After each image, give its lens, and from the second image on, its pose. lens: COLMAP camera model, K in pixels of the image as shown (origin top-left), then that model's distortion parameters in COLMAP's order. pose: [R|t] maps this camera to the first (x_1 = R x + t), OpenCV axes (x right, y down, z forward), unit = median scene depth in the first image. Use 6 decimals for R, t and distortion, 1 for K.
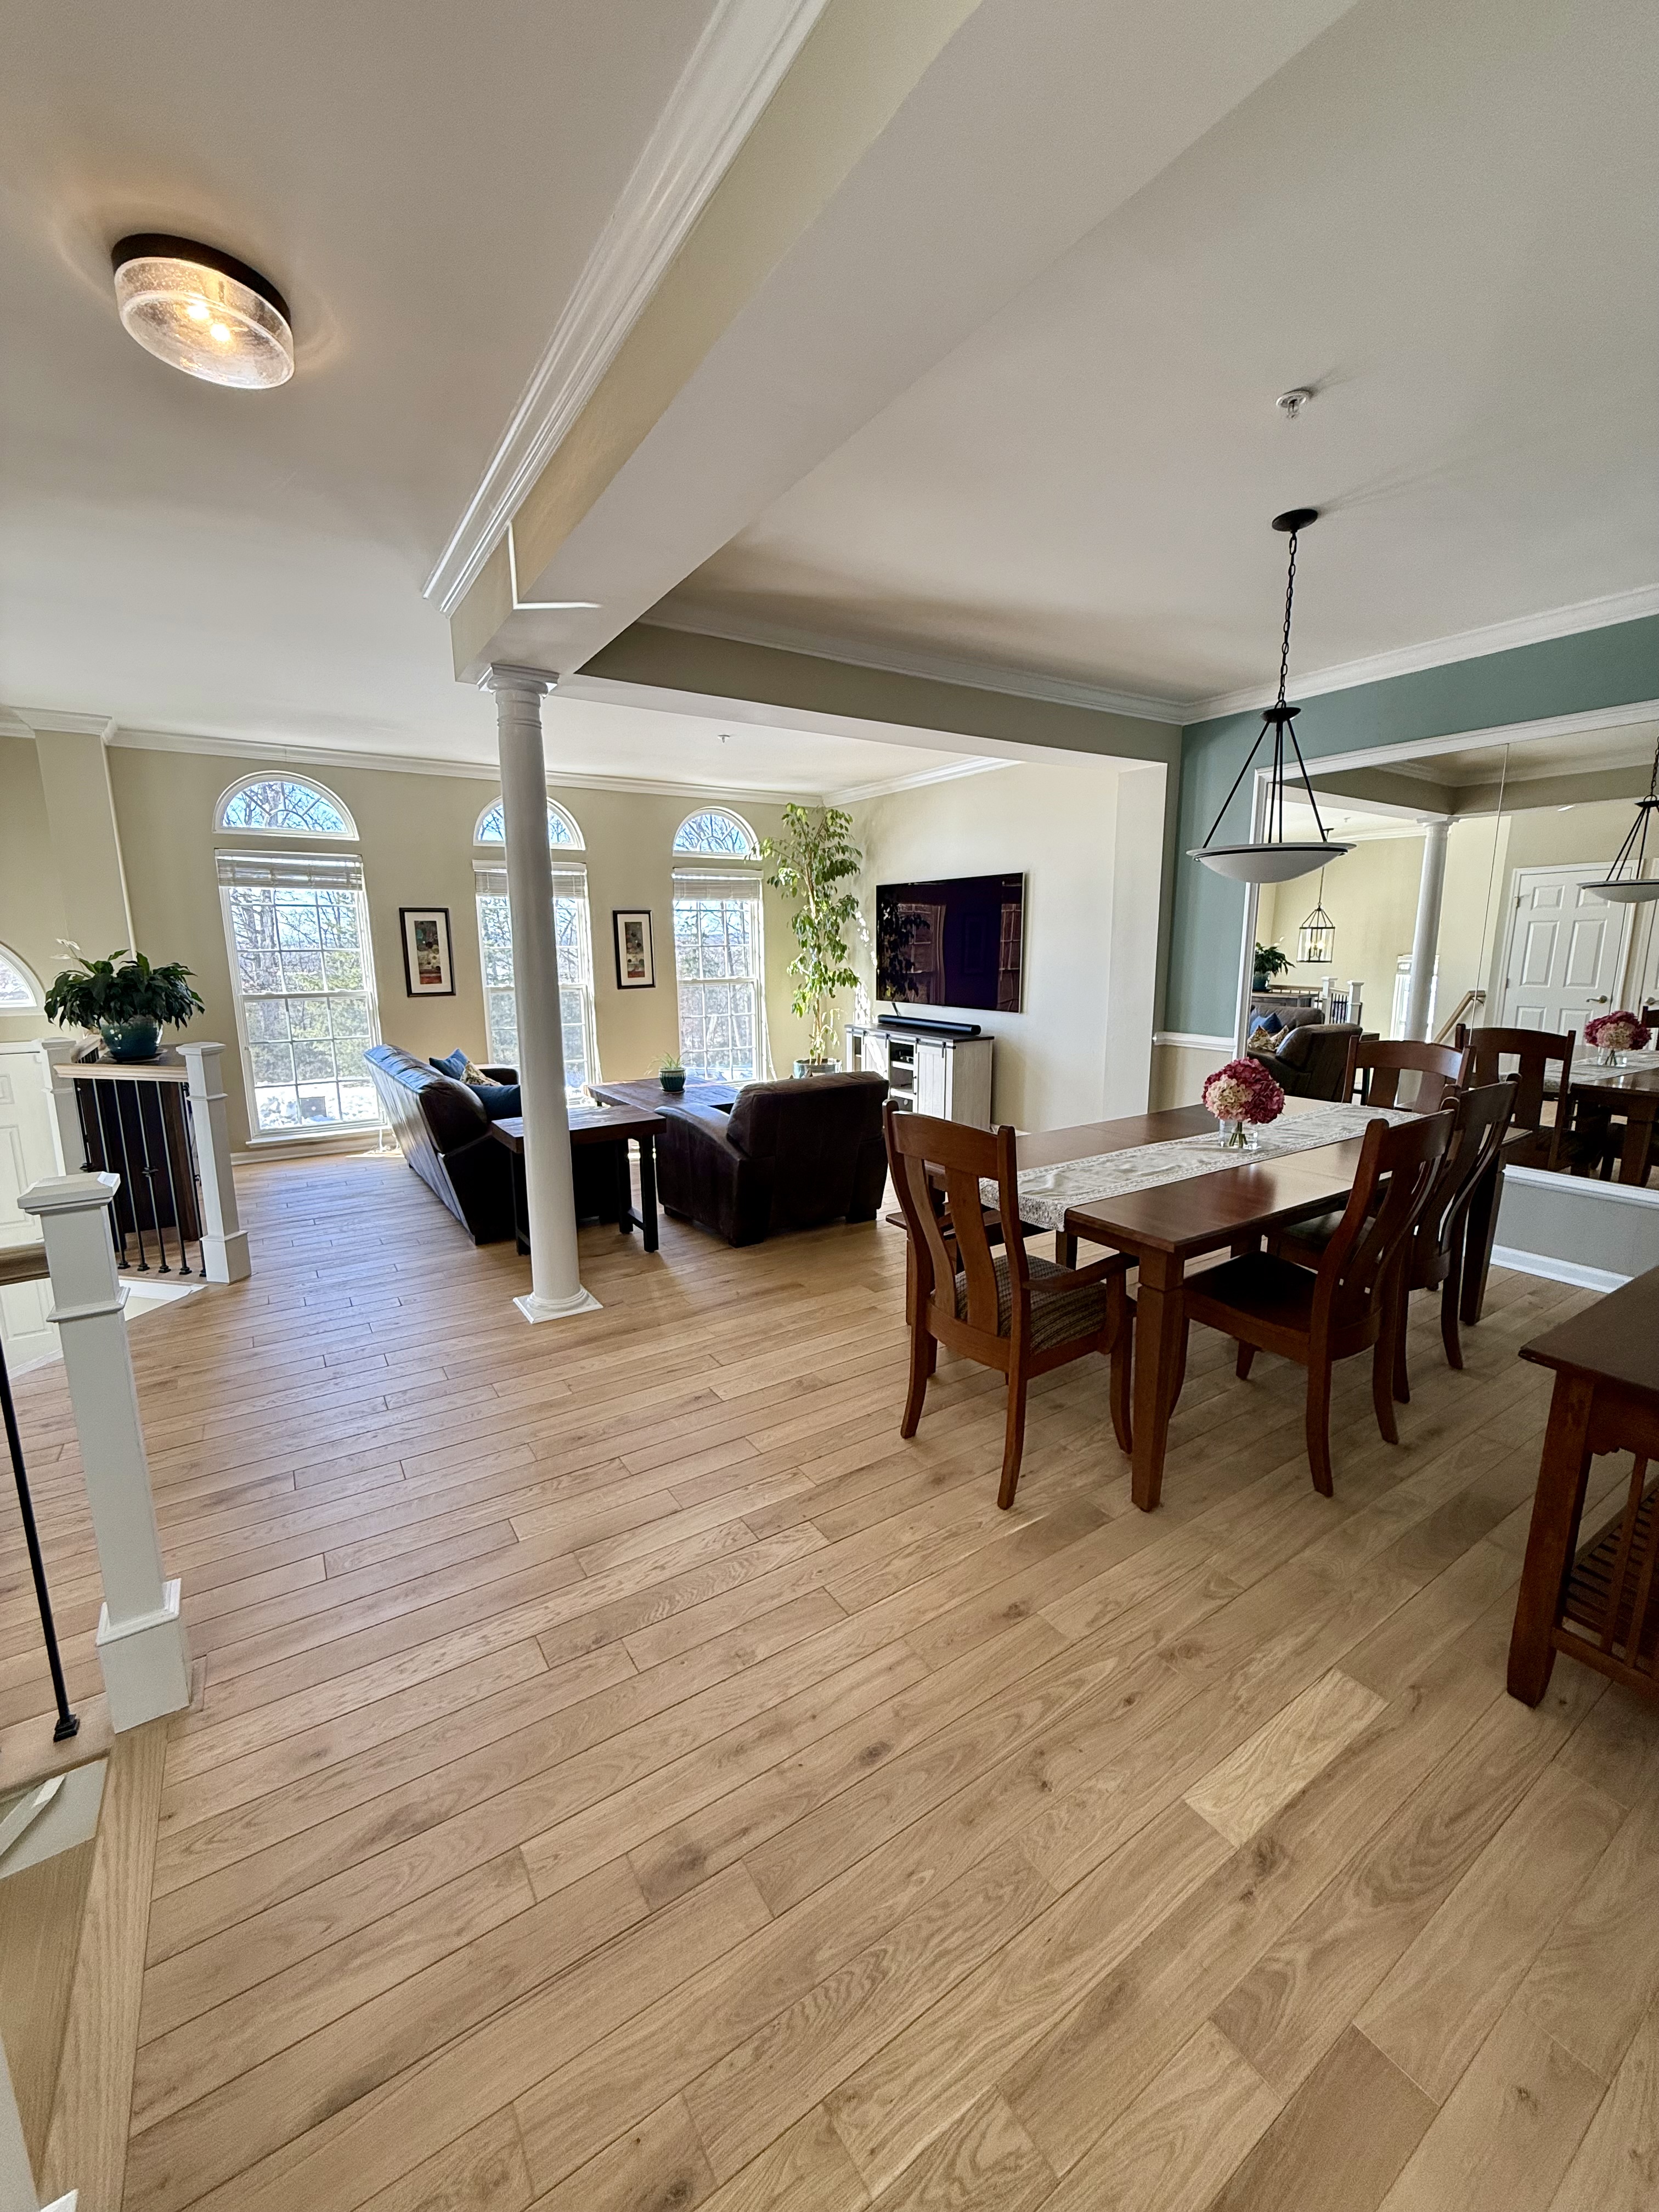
lens RADIAL K [[882.0, 0, 829.4], [0, 882.0, 1100.4], [0, 0, 1]] dist [-0.000921, 0.000402]
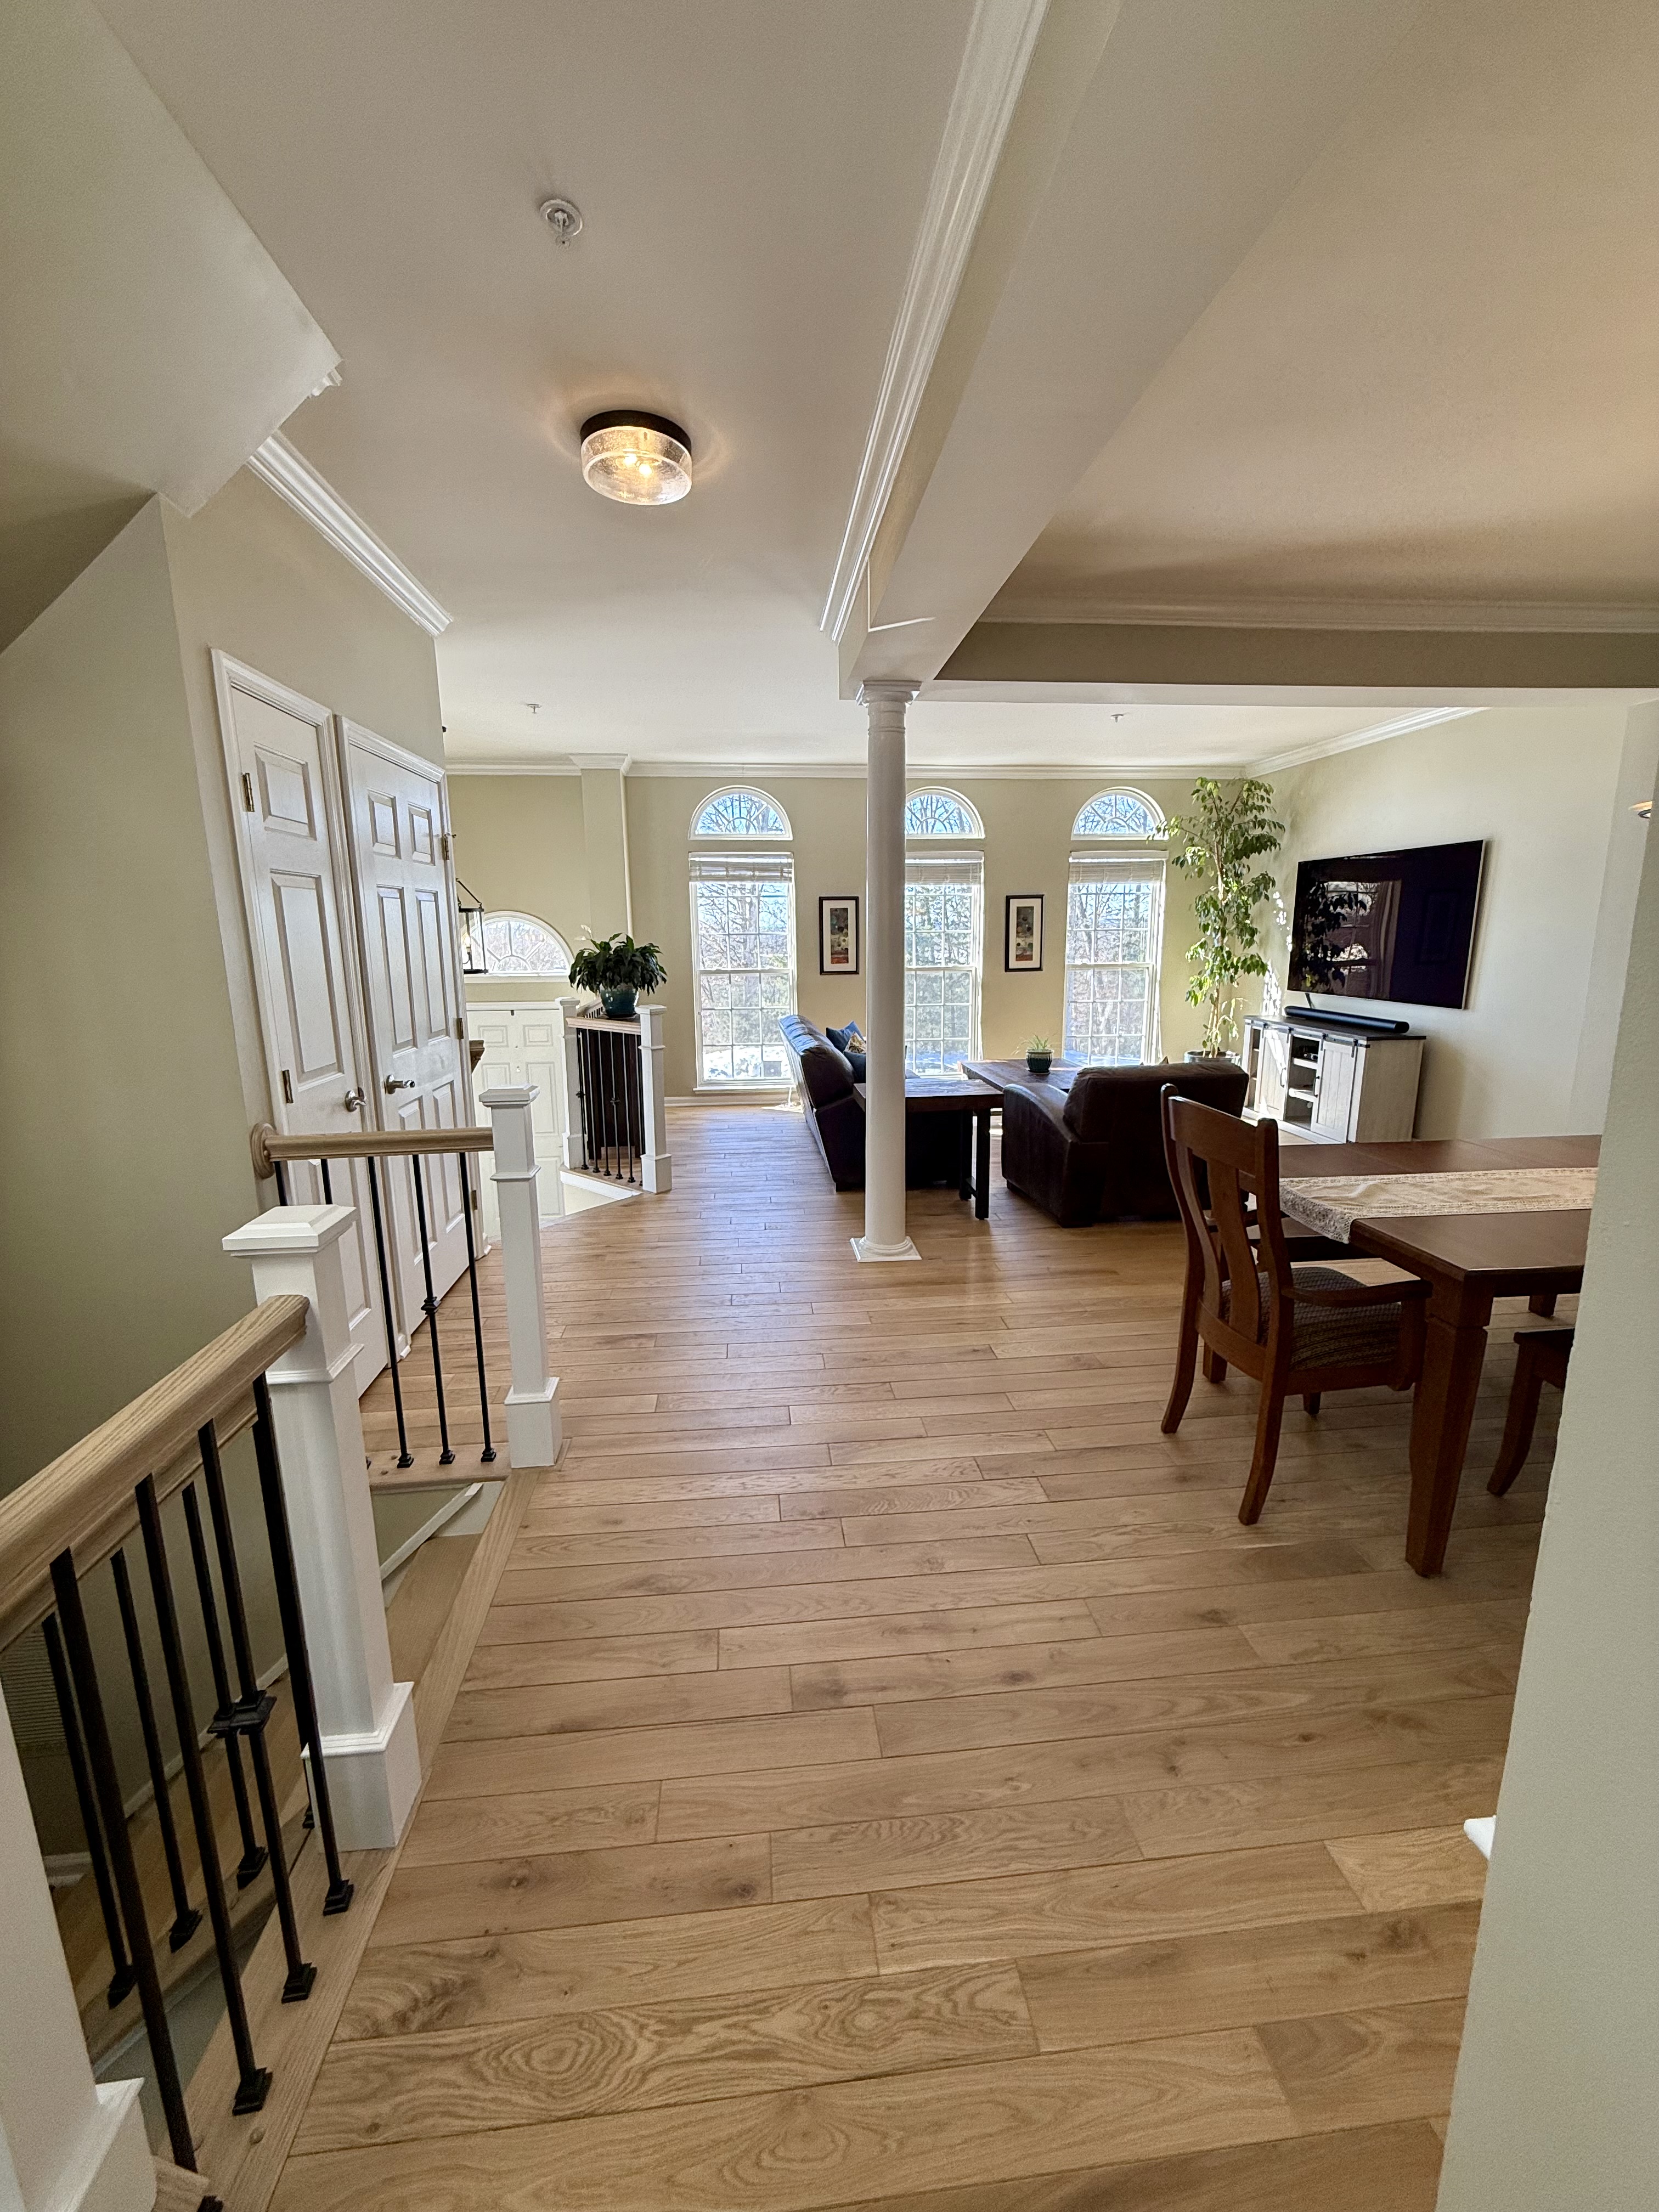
lens RADIAL K [[882.0, 0, 829.6], [0, 882.0, 1098.9], [0, 0, 1]] dist [-0.000921, 0.000402]
pose [[0.886113, 0.085729, -0.455472, 0.102419], [-0.078996, 0.996300, 0.033838, 0.006405], [0.456688, 0.005996, 0.889607, -0.024513]]
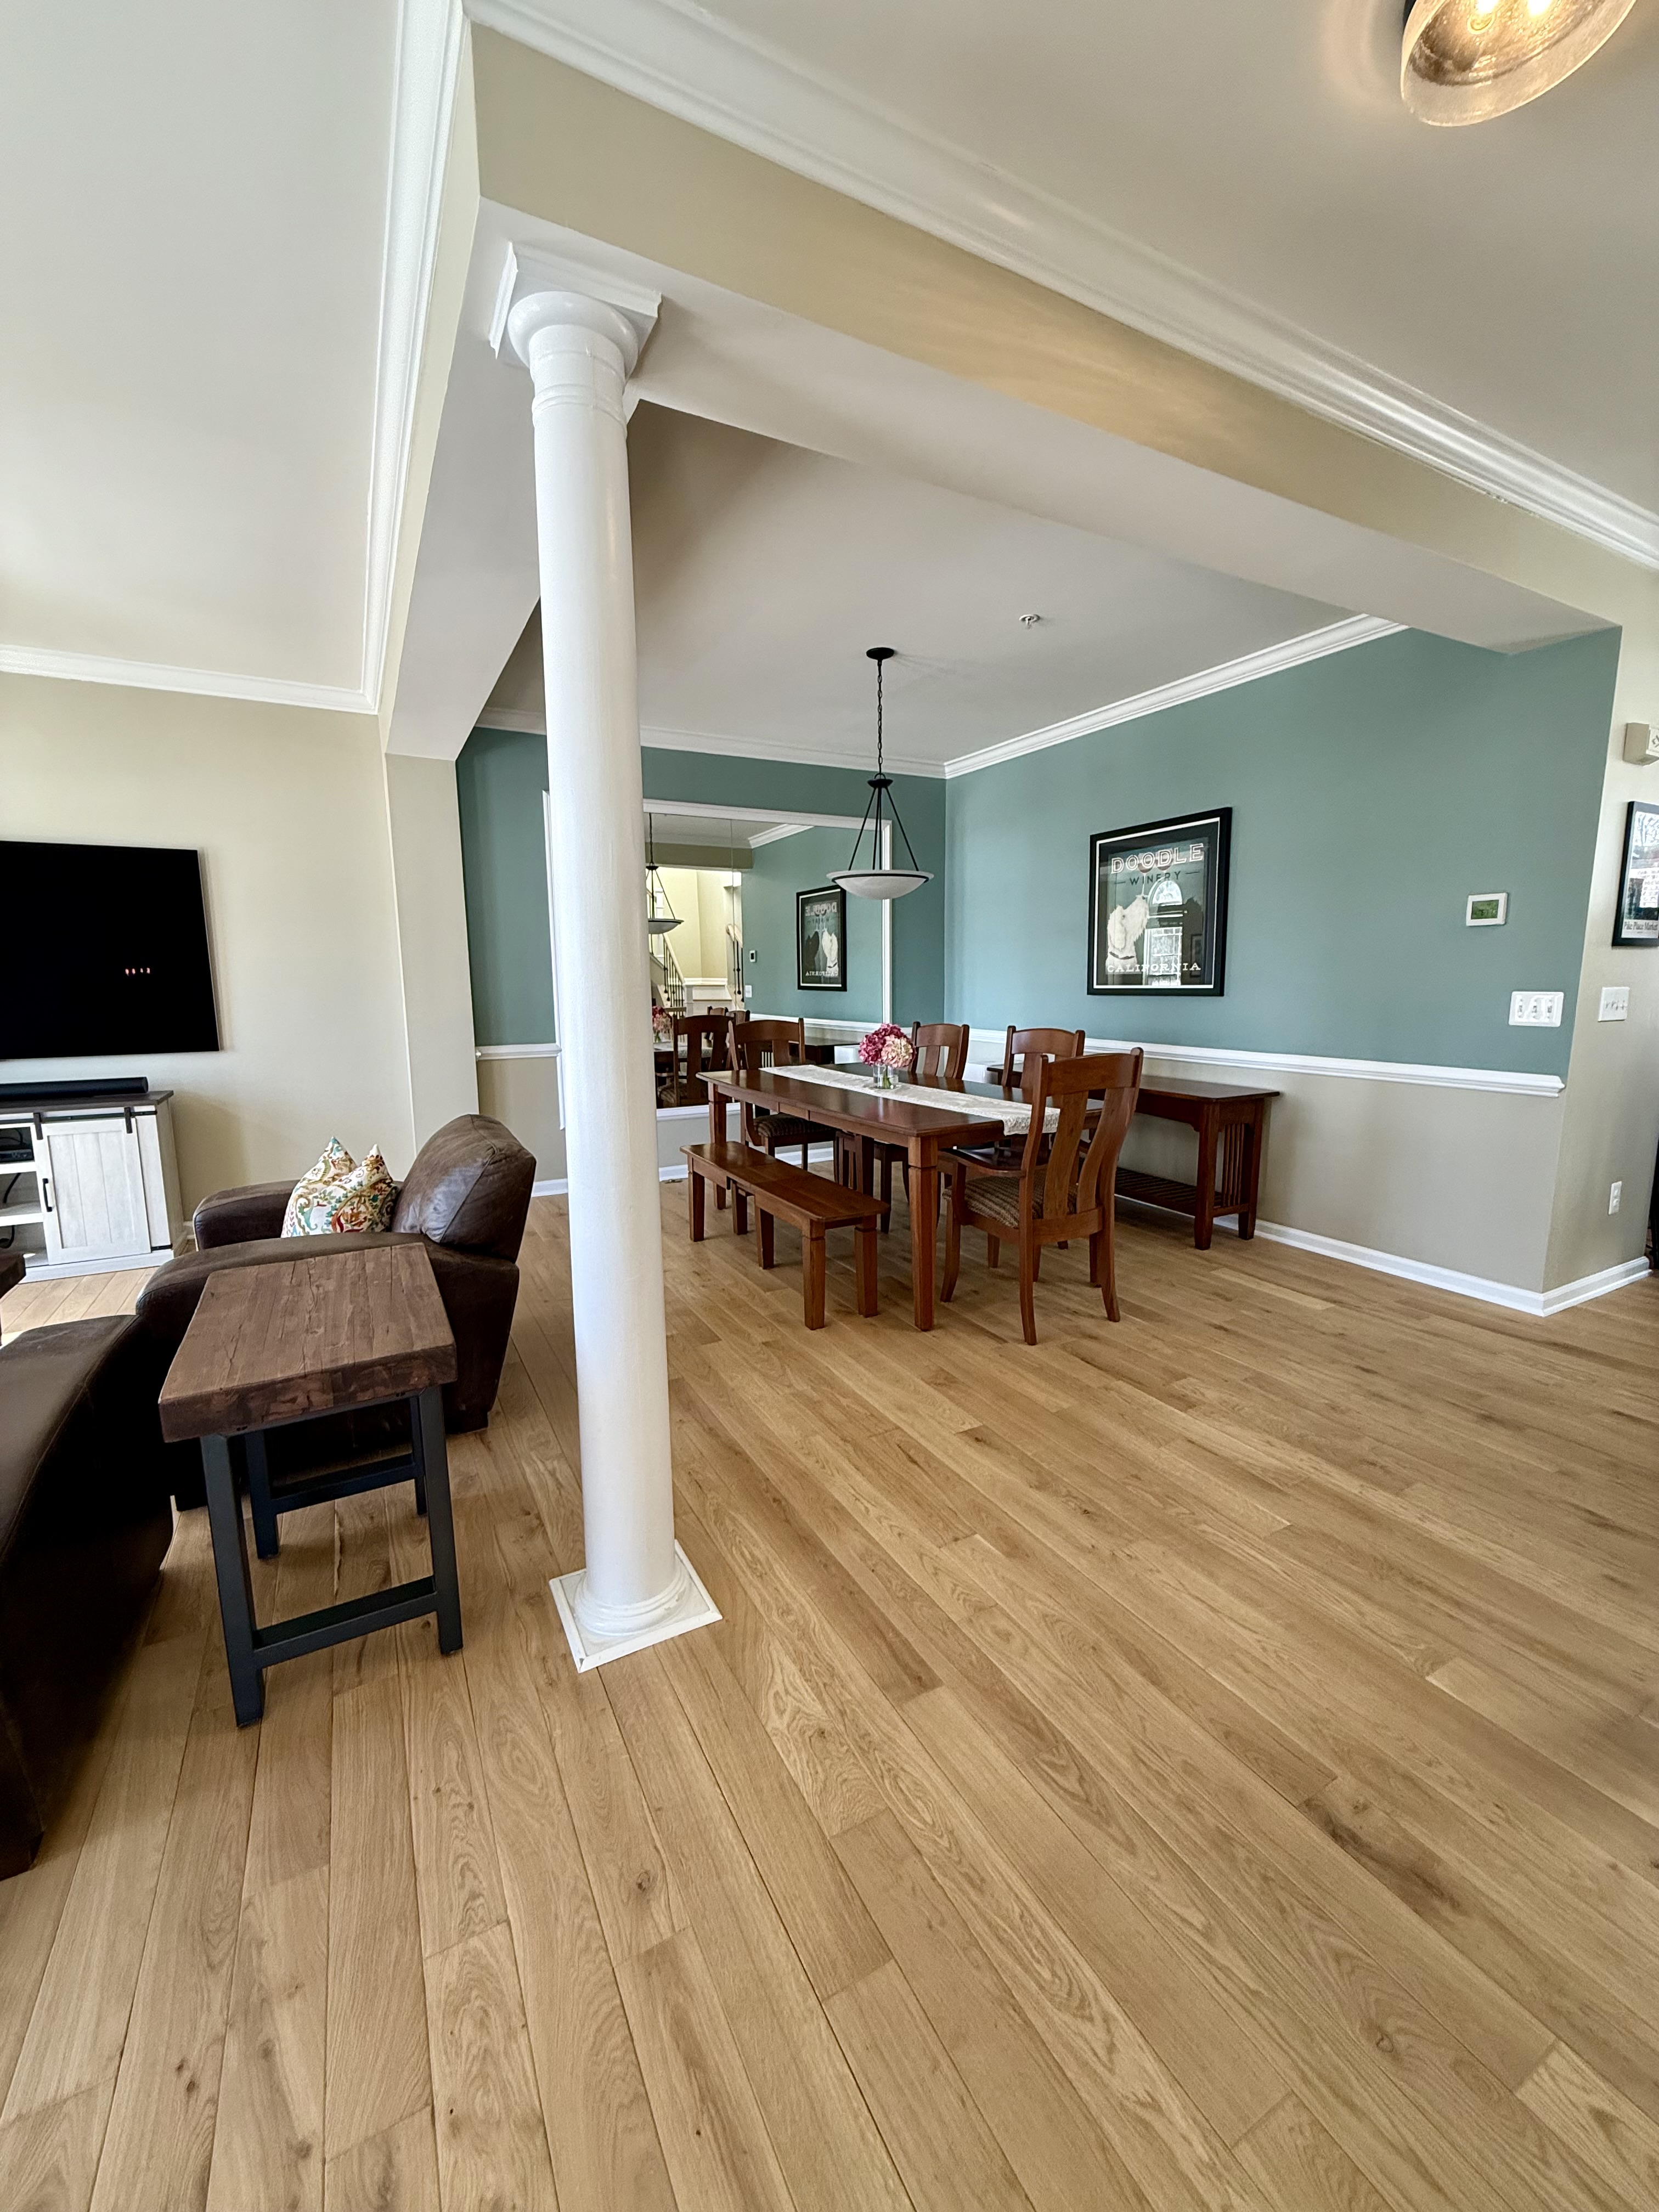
lens RADIAL K [[882.0, 0, 830.7], [0, 882.0, 1100.9], [0, 0, 1]] dist [-0.000921, 0.000402]
pose [[0.083842, -0.135021, 0.987289, -0.635224], [0.187276, 0.975258, 0.117472, -0.074250], [-0.978723, 0.175047, 0.107054, 0.652842]]
